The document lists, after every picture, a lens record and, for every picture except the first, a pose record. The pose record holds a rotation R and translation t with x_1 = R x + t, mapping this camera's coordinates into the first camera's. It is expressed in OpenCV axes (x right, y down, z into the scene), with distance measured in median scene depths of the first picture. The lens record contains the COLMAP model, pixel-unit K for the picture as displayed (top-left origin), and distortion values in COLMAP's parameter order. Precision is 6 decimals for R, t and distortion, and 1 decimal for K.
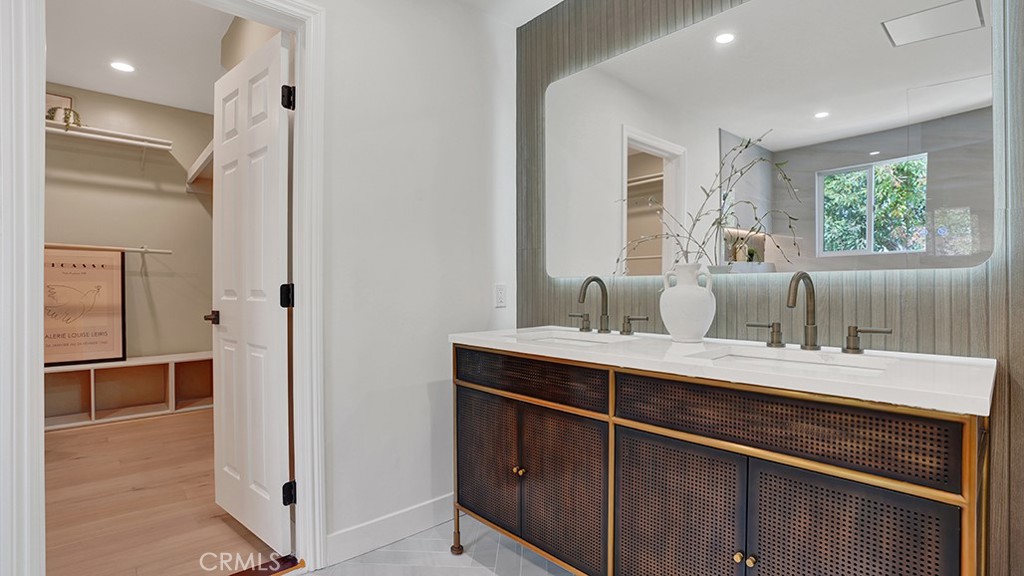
lens RADIAL K [[474.5, 0, 517.5], [0, 474.5, 283.5], [0, 0, 1]] dist [-0.024034, 0.004474]
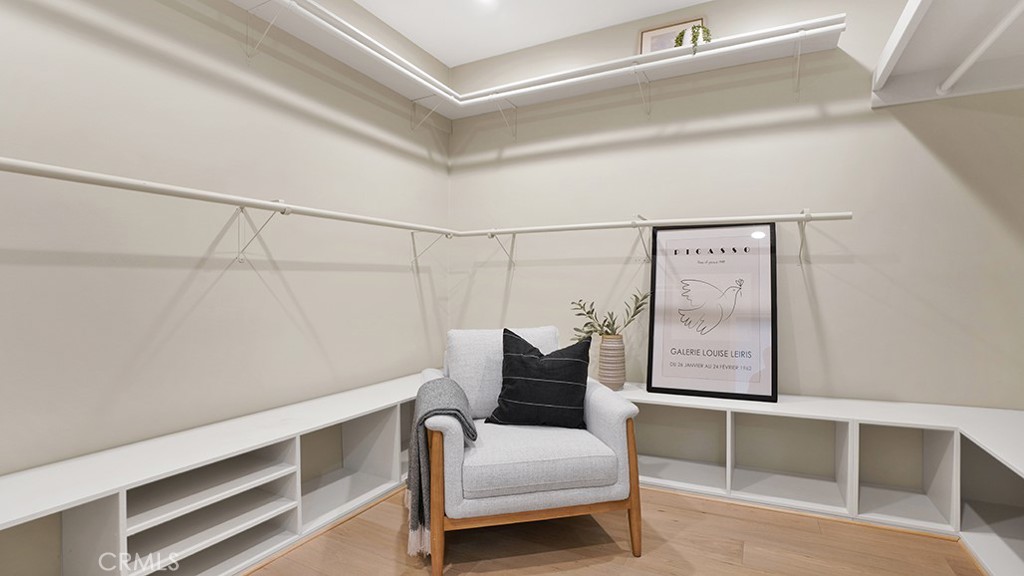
lens RADIAL K [[474.5, 0, 516.1], [0, 474.5, 281.4], [0, 0, 1]] dist [-0.024034, 0.004474]
pose [[0.346008, -0.007097, -0.938205, -0.382115], [0.012931, 0.999912, -0.002795, 0.004953], [0.938143, -0.011165, 0.346069, 0.471905]]
